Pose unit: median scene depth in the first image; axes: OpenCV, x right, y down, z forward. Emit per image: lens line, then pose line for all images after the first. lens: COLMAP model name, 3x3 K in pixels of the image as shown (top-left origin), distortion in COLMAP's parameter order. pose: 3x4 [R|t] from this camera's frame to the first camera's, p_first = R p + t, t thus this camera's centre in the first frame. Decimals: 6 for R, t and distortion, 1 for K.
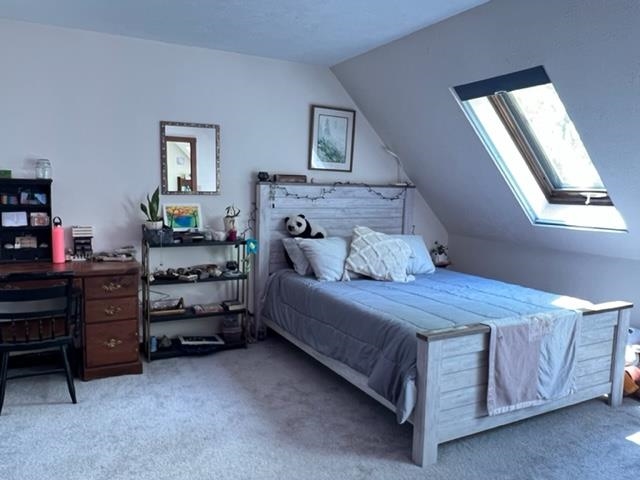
lens RADIAL K [[493.8, 0, 320.0], [0, 493.8, 240.0], [0, 0, 1]] dist [-0.002370, -0.004182]
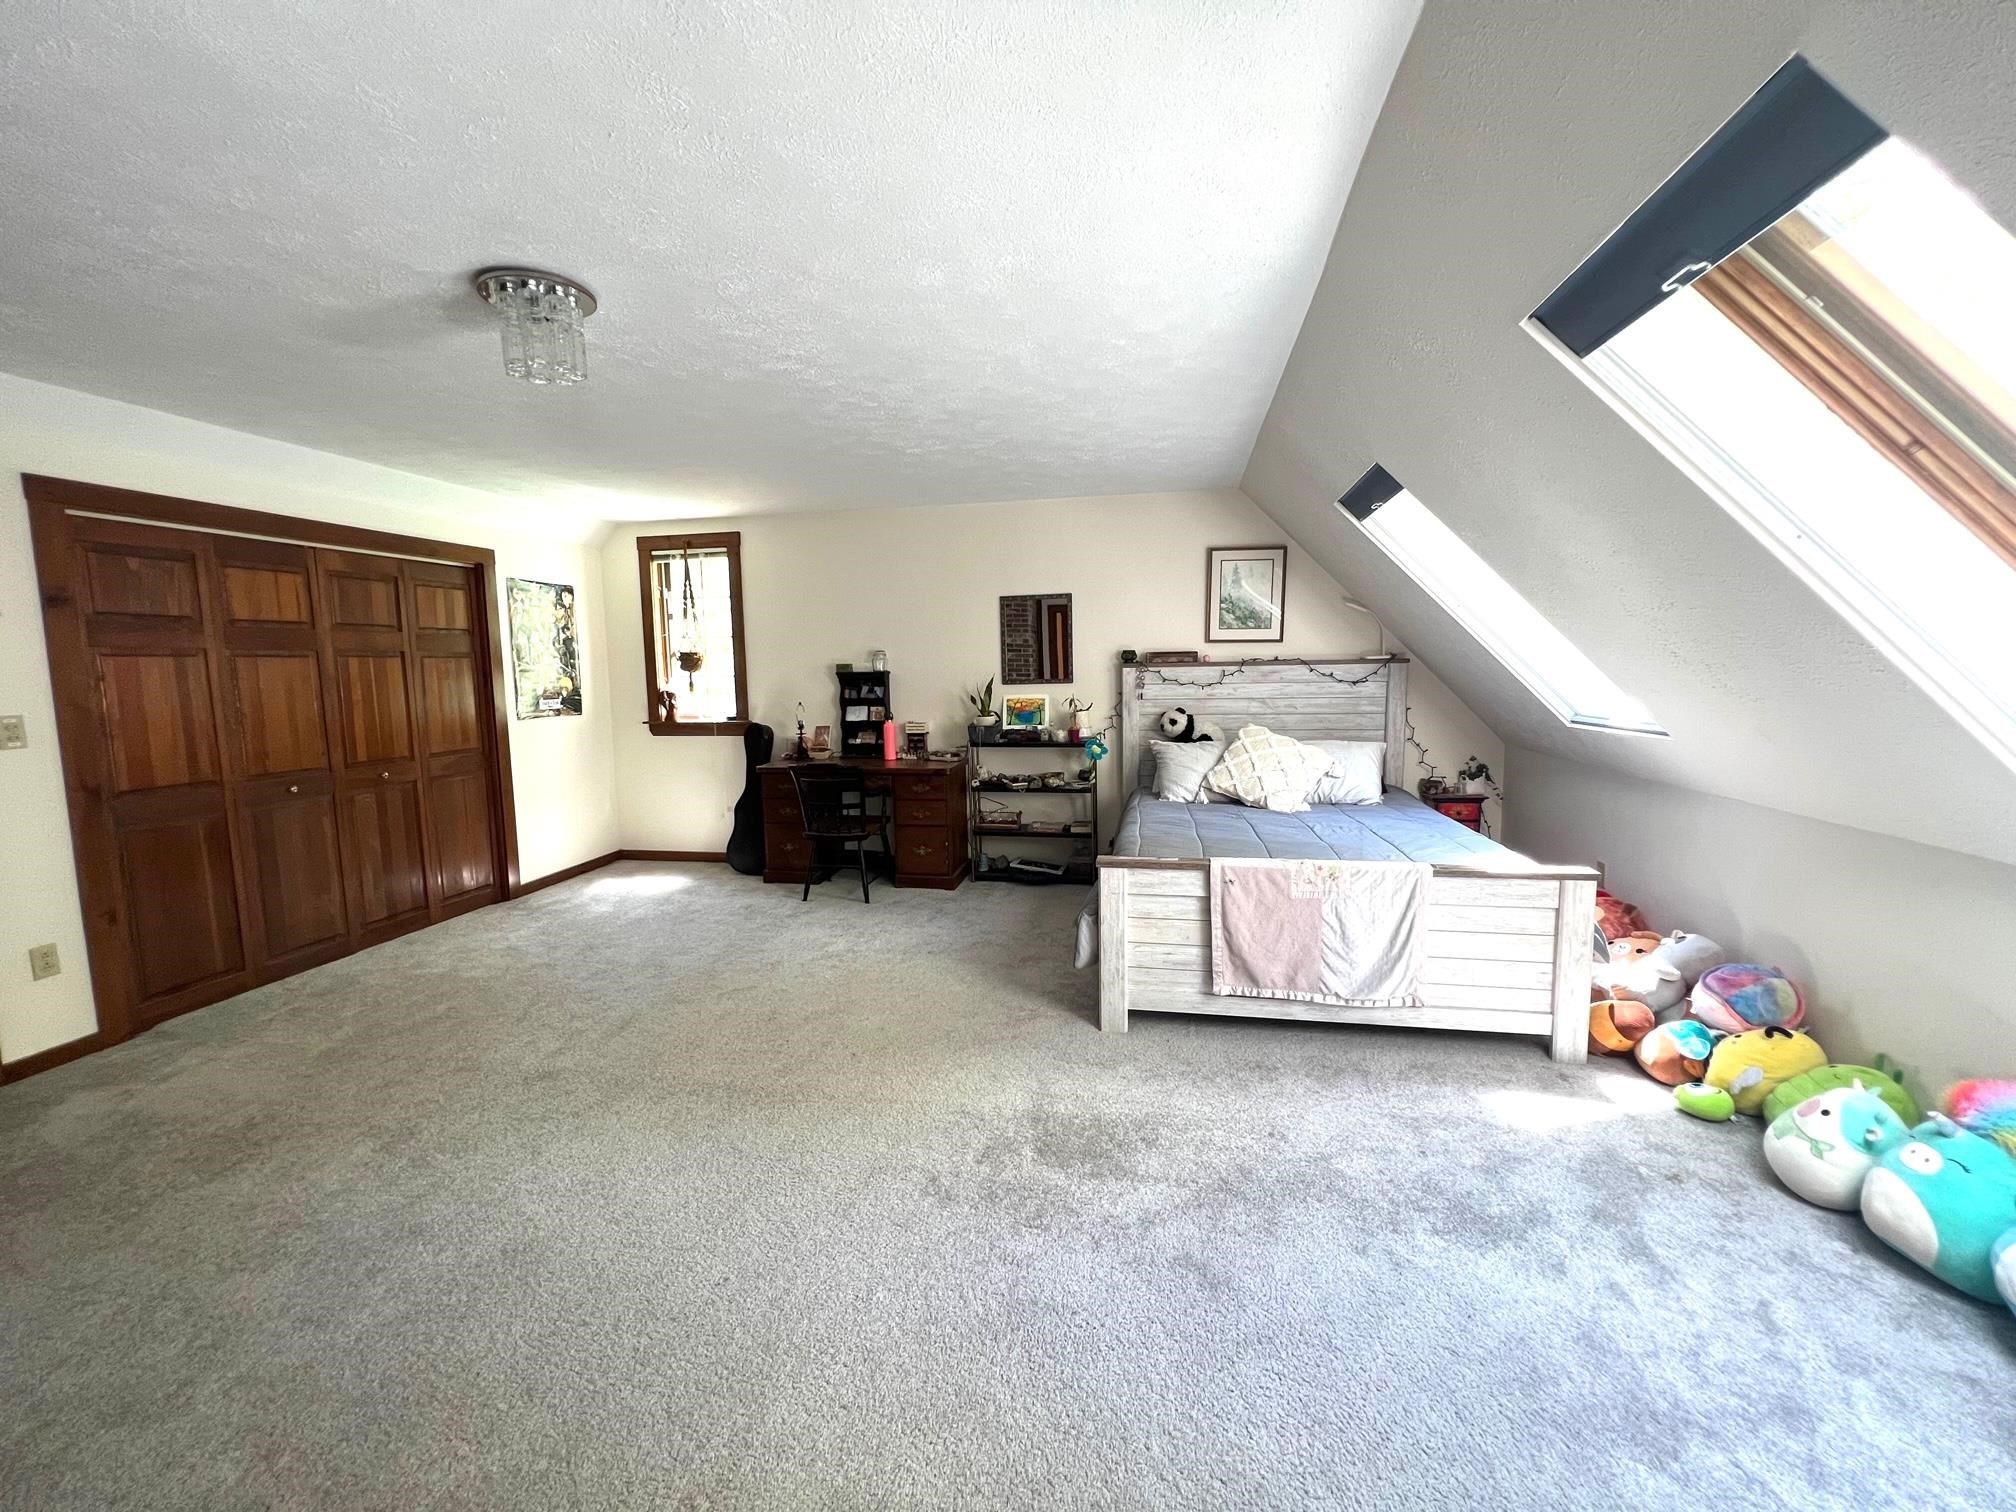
lens RADIAL K [[809.8, 0, 1008.0], [0, 809.8, 756.0], [0, 0, 1]] dist [0.000408, 0.000010]
pose [[0.777907, 0.032045, -0.627562, 0.547850], [-0.032783, 0.999408, 0.010396, 0.013590], [0.627524, 0.012487, 0.778497, -0.051105]]
